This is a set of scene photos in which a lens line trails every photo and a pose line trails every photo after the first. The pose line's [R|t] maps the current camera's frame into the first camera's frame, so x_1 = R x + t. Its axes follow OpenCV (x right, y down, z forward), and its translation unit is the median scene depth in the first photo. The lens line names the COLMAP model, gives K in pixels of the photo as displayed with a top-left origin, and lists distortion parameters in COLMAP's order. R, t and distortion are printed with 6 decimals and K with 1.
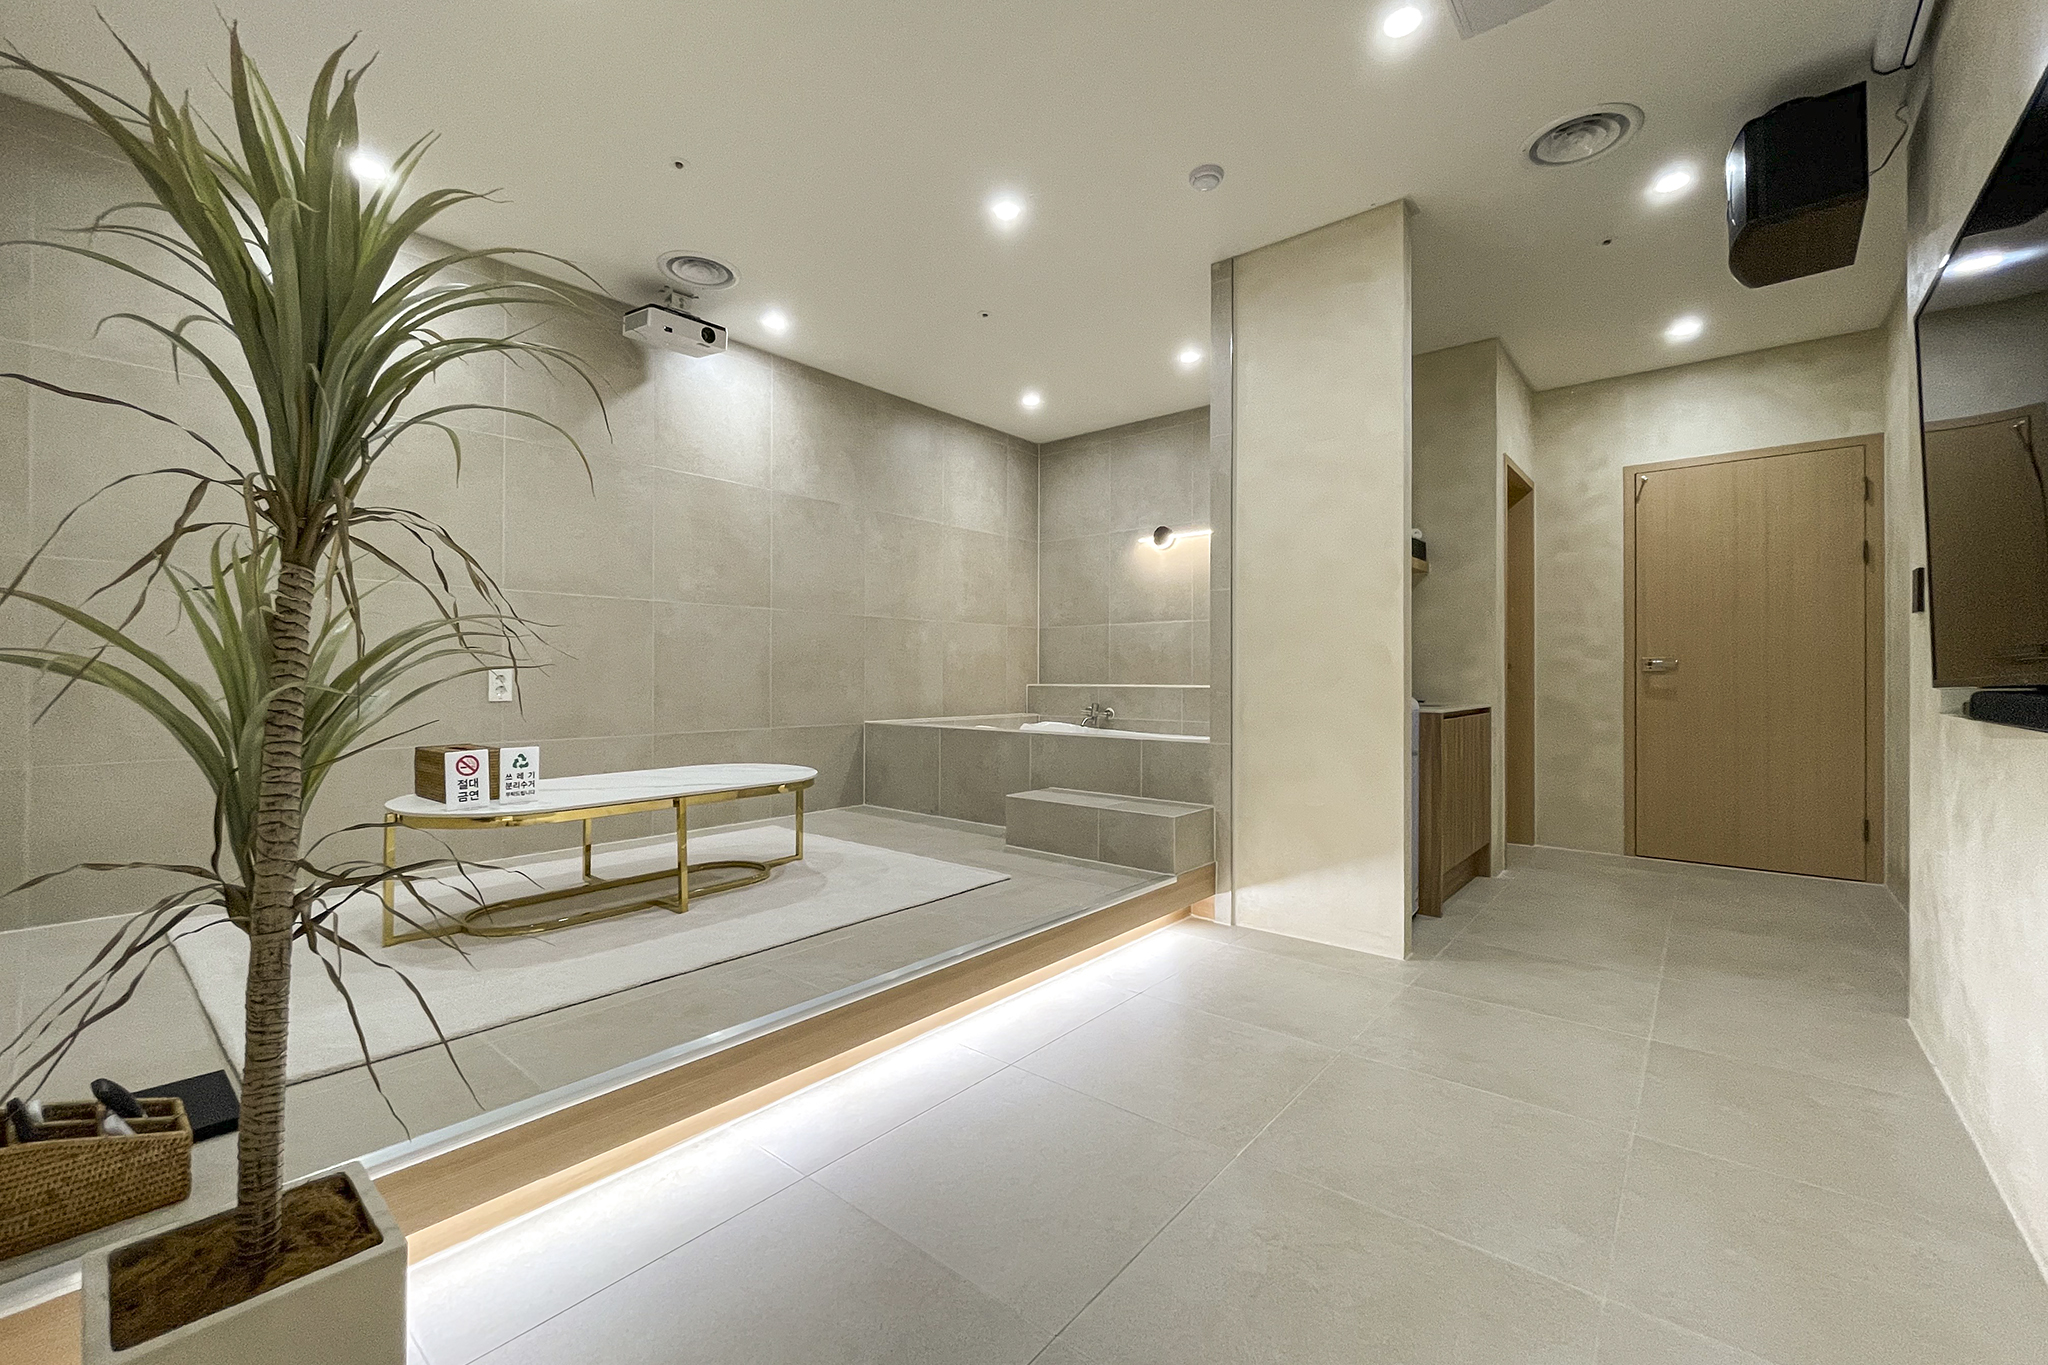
lens RADIAL K [[827.7, 0, 1020.5], [0, 827.7, 673.7], [0, 0, 1]] dist [-0.001090, -0.000758]
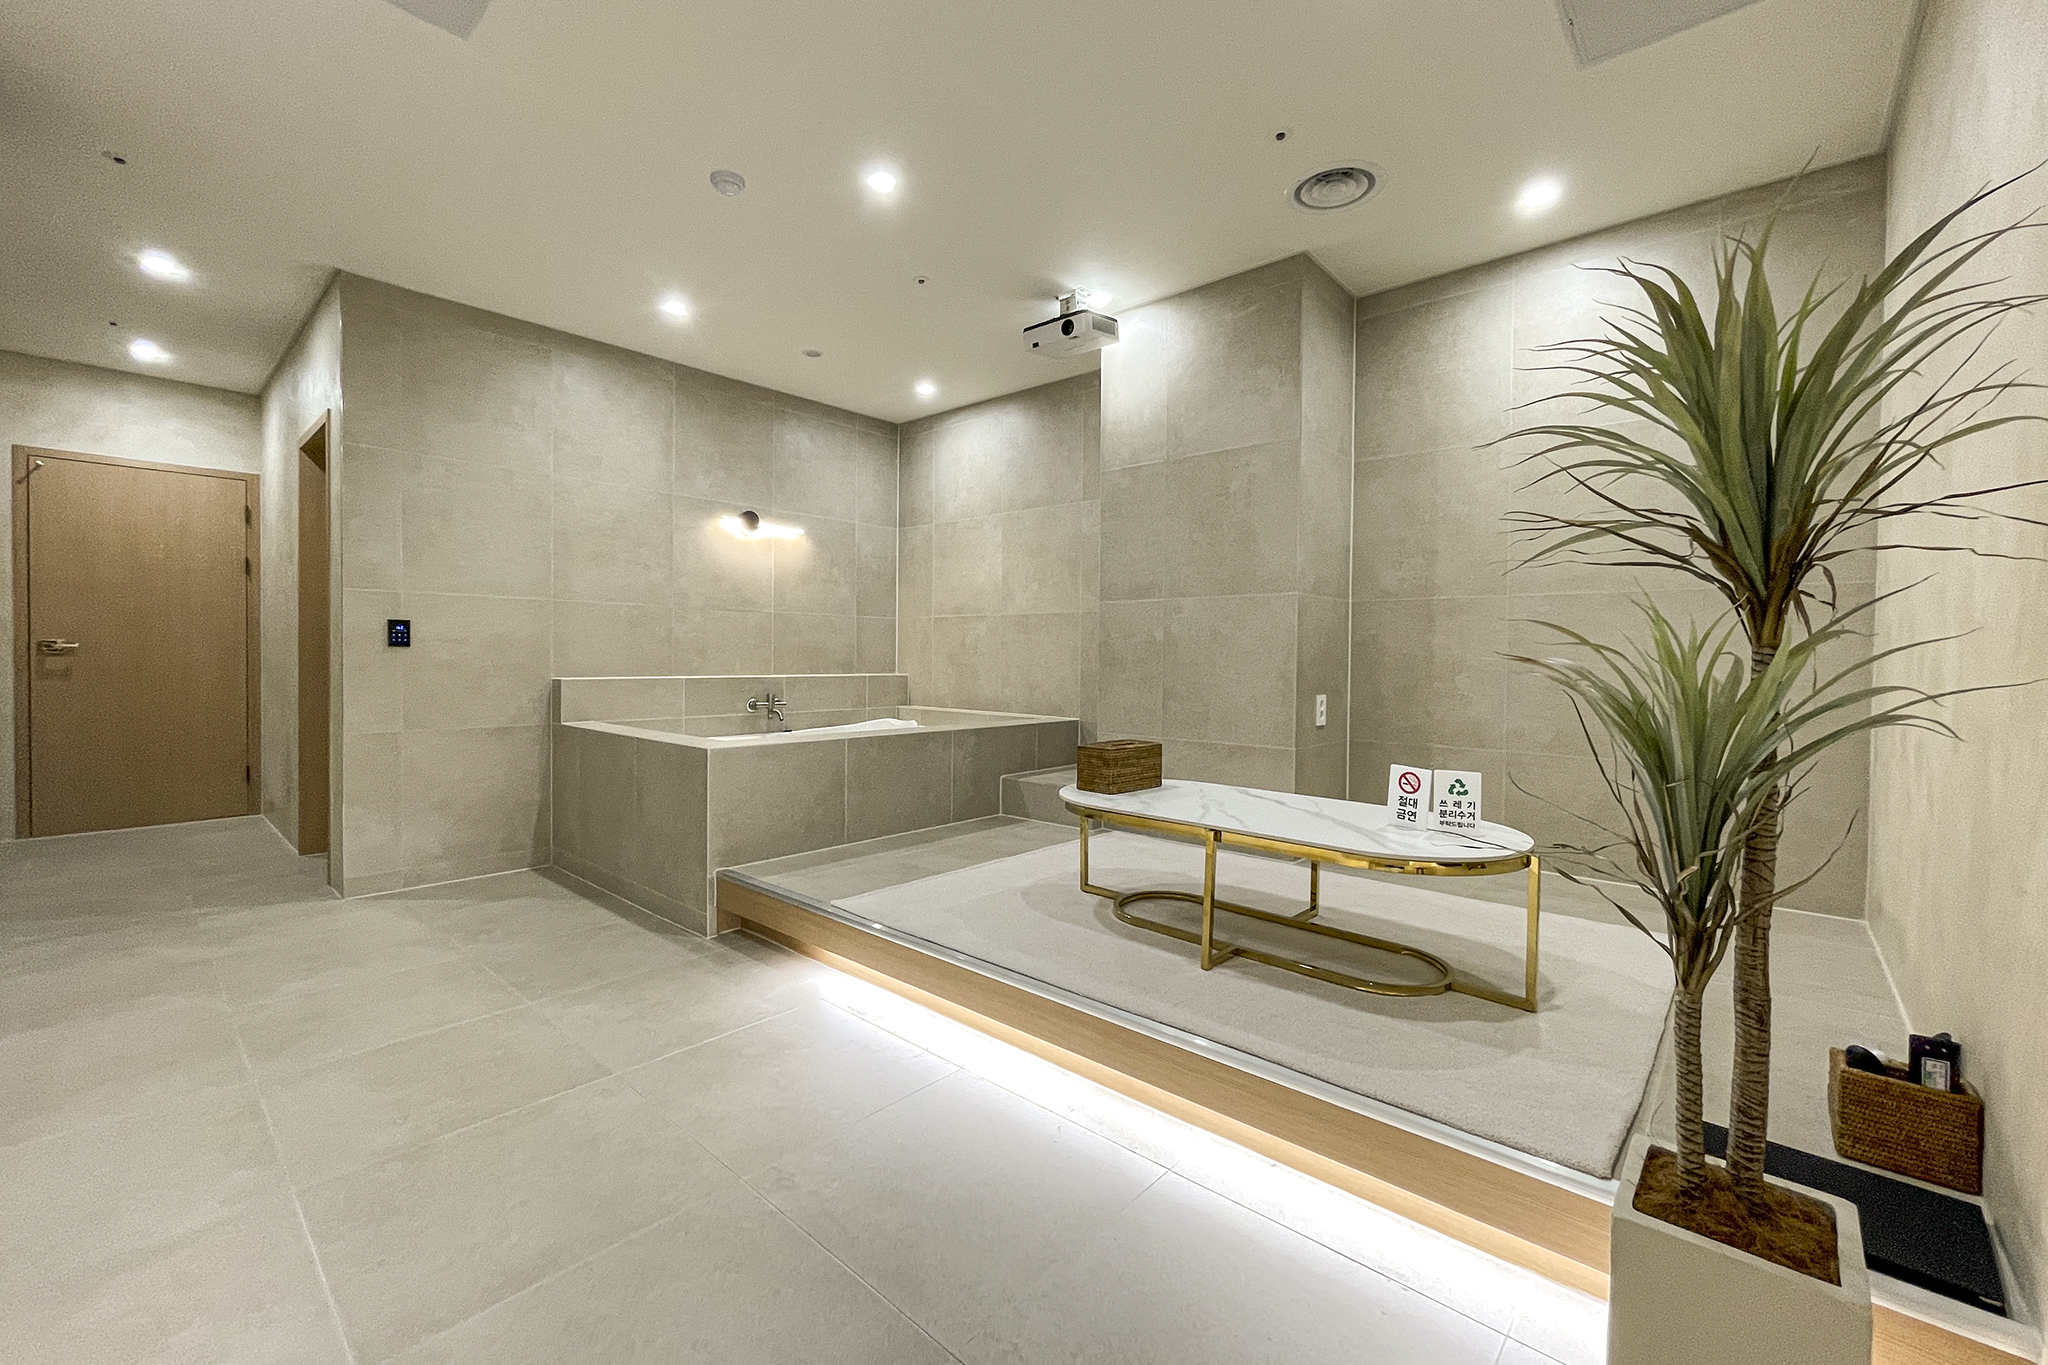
lens RADIAL K [[827.7, 0, 1020.5], [0, 827.7, 673.7], [0, 0, 1]] dist [-0.001090, -0.000758]
pose [[0.034949, -0.017575, 0.999235, -0.762974], [-0.010649, 0.999782, 0.017957, -0.013404], [-0.999332, -0.011269, 0.034754, 0.659853]]
